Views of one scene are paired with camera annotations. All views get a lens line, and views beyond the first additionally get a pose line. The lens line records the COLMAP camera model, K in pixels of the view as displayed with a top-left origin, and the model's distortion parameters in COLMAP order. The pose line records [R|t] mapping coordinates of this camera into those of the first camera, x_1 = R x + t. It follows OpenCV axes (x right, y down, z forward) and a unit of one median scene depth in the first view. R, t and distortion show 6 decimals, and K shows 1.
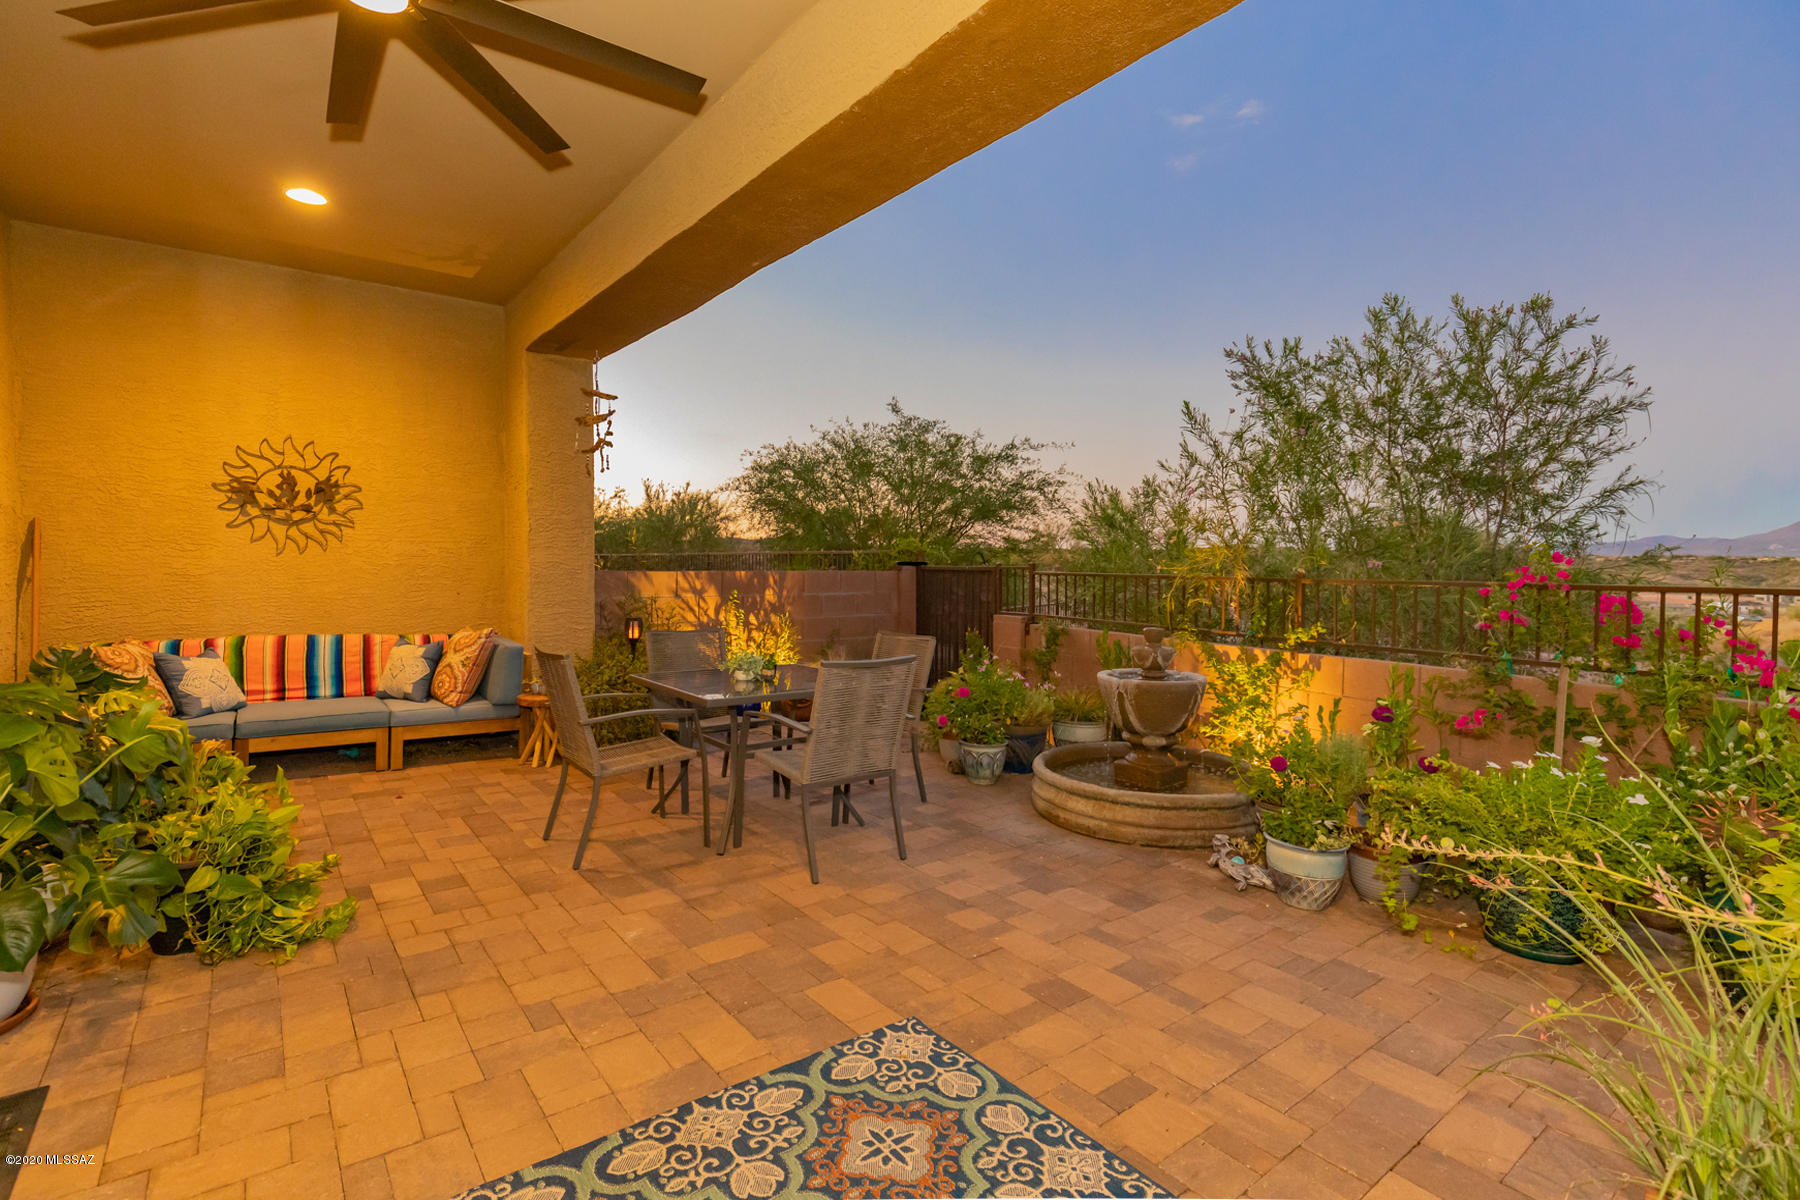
lens RADIAL K [[841.2, 0, 955.7], [0, 841.2, 597.3], [0, 0, 1]] dist [-0.000950, -0.000195]
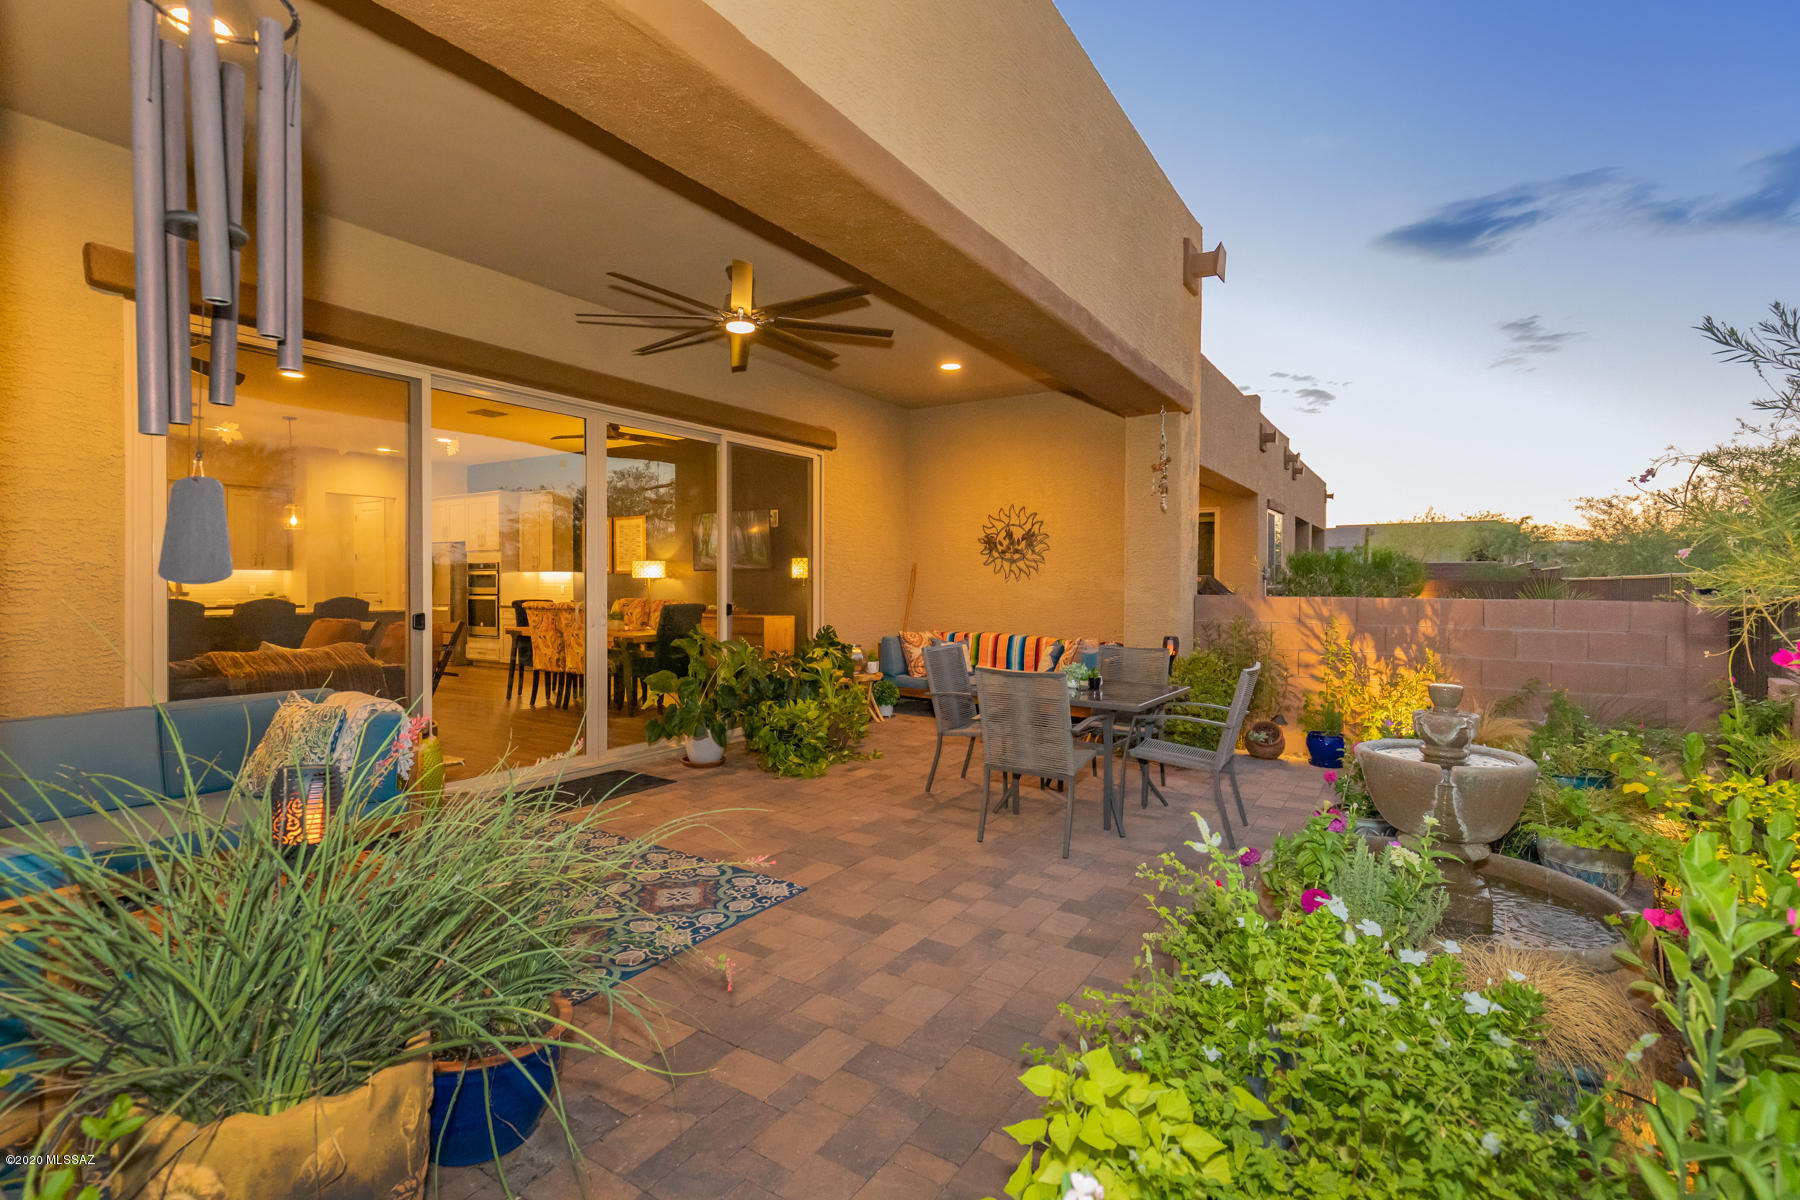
lens RADIAL K [[882.4, 0, 866.9], [0, 882.4, 598.5], [0, 0, 1]] dist [0.001312, 0.000032]
pose [[0.292225, 0.017182, -0.956195, 1.021318], [-0.042928, 0.999066, 0.004833, -0.025124], [0.955386, 0.039636, 0.292690, 0.419039]]
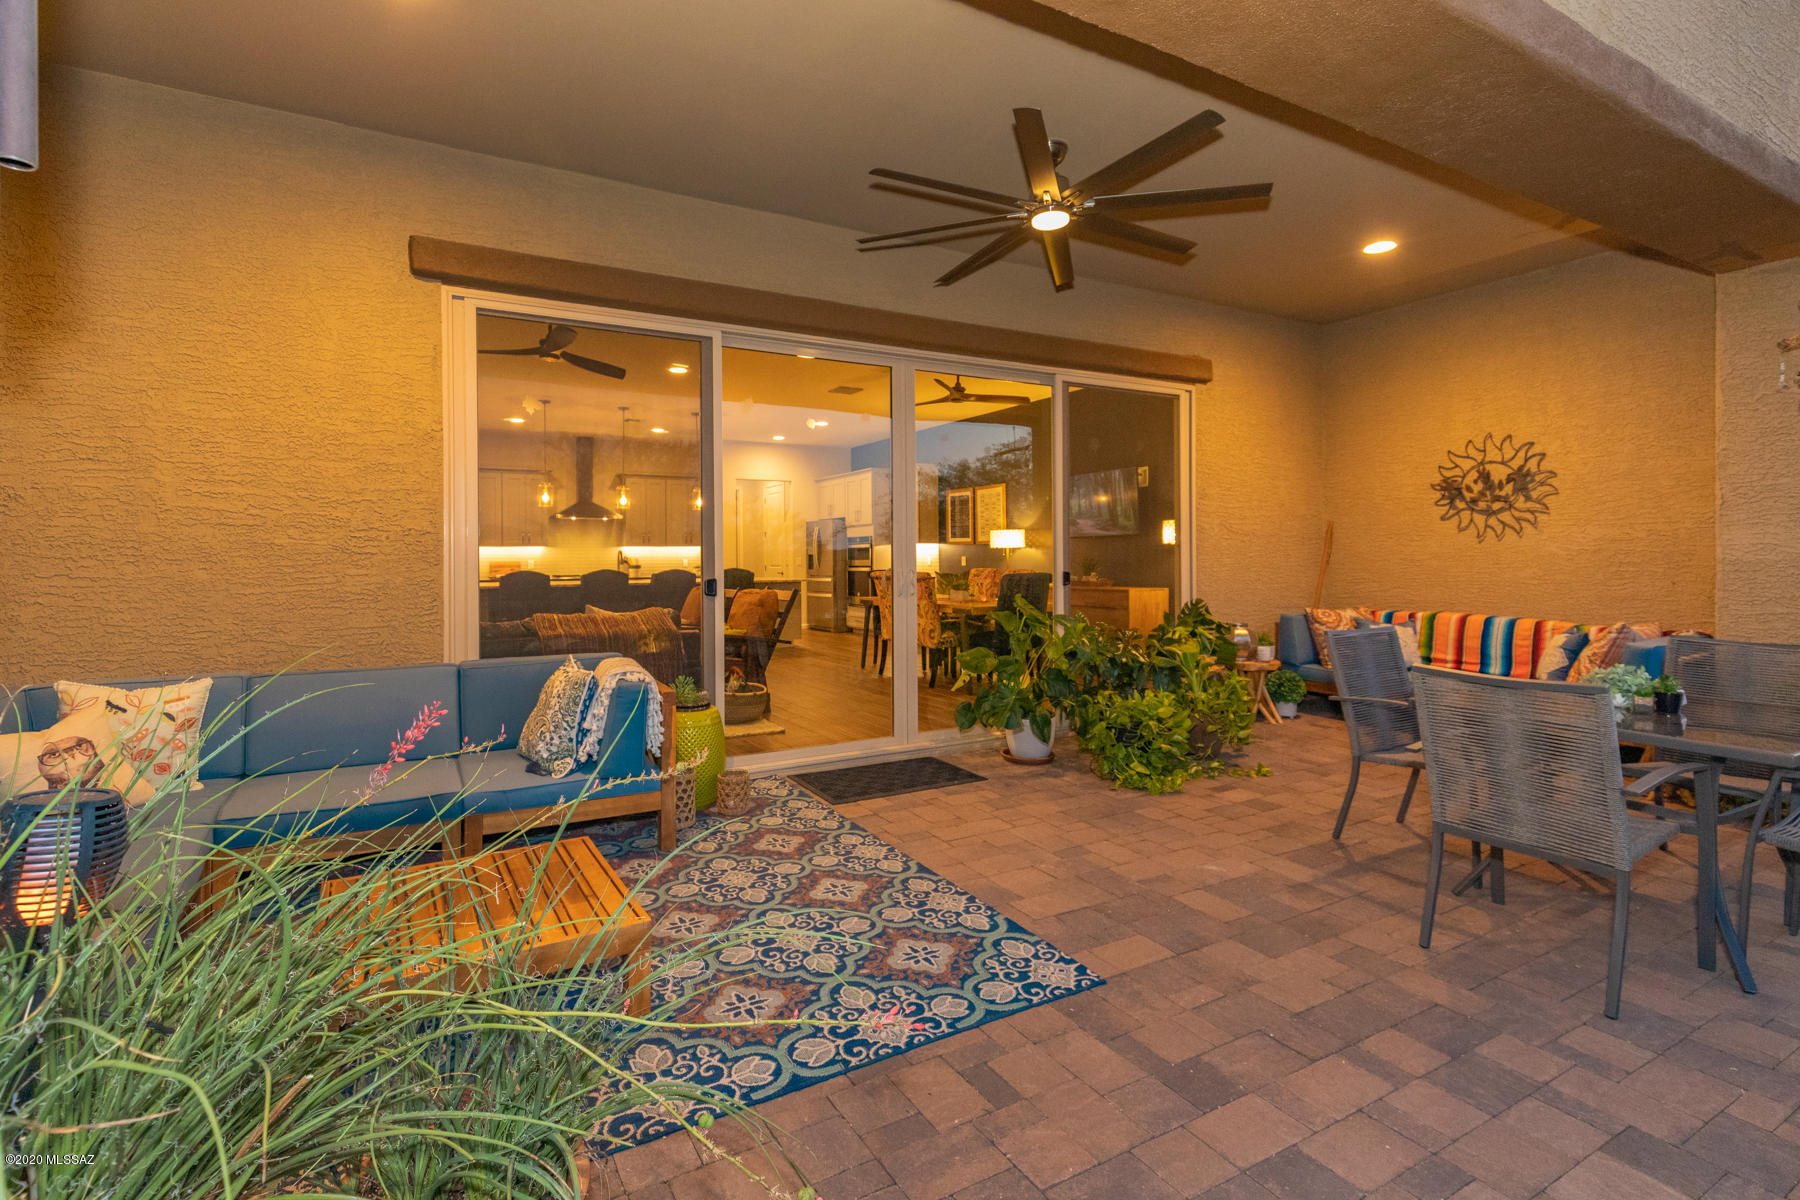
lens RADIAL K [[829.0, 0, 822.2], [0, 829.0, 565.8], [0, 0, 1]] dist [0.003390, -0.000201]
pose [[-0.217911, 0.007372, -0.975941, 0.692572], [-0.033652, 0.999320, 0.015062, -0.009773], [0.975388, 0.036124, -0.217515, 0.588378]]
